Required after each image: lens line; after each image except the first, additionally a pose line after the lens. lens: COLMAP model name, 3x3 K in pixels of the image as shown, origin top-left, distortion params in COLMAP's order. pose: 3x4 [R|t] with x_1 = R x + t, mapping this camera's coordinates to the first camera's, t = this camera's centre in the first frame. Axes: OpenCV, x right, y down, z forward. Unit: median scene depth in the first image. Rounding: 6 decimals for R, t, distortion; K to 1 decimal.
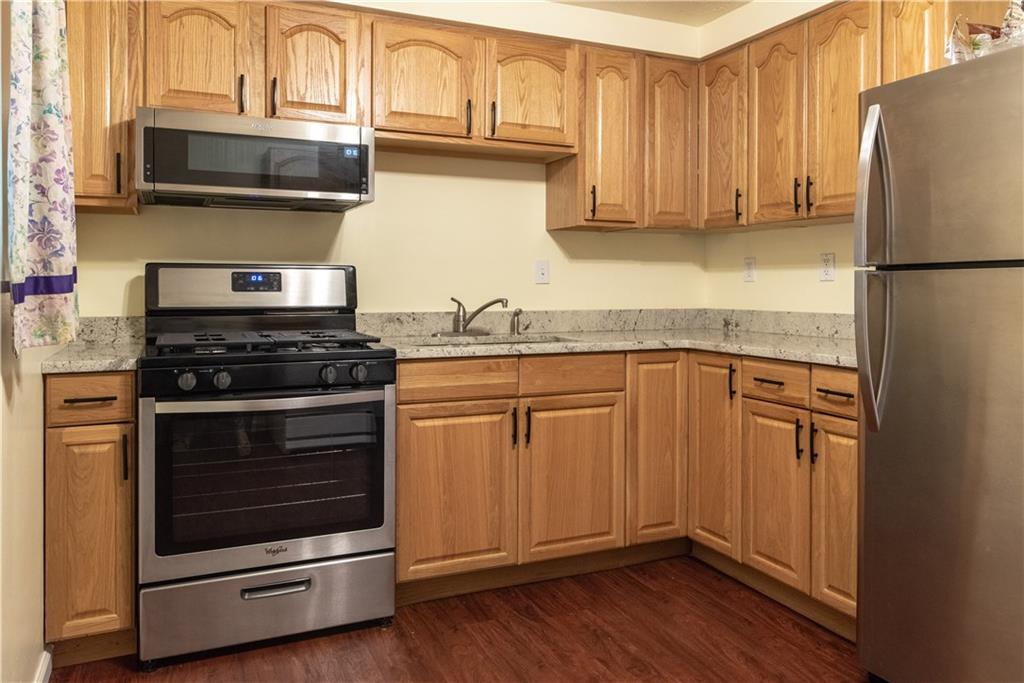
lens RADIAL K [[716.9, 0, 509.9], [0, 716.9, 290.2], [0, 0, 1]] dist [0.002857, 0.000503]
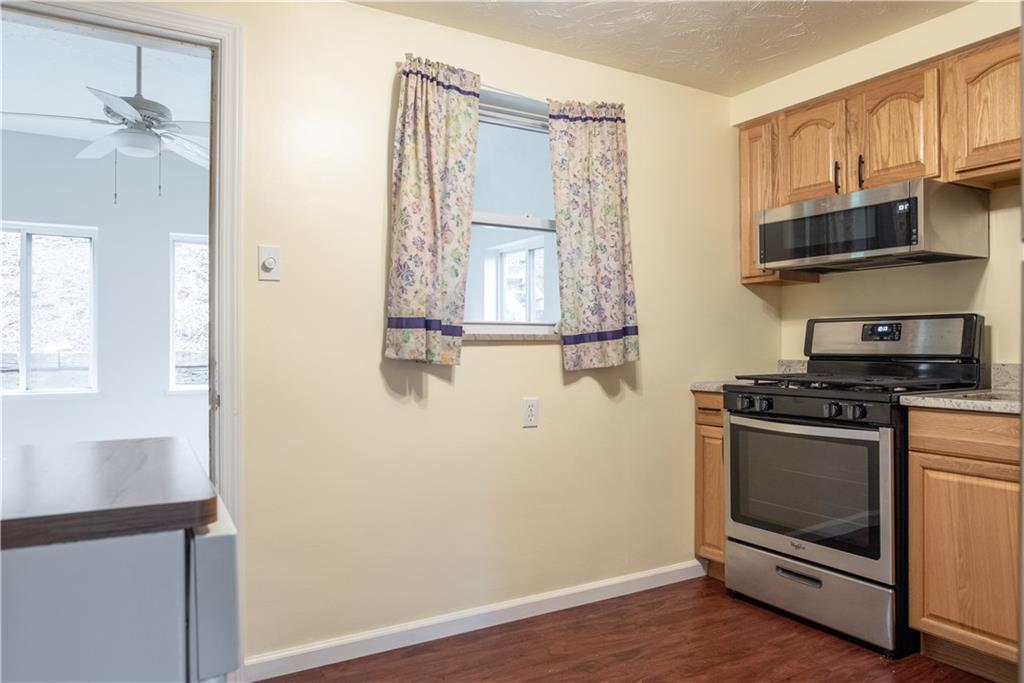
lens RADIAL K [[730.0, 0, 512.0], [0, 730.0, 341.5], [0, 0, 1]] dist [0.005571, 0.003191]
pose [[0.114223, -0.007369, -0.993428, 0.787156], [-0.001569, 0.999970, -0.007598, 0.013590], [0.993454, 0.002426, 0.114208, 0.314067]]
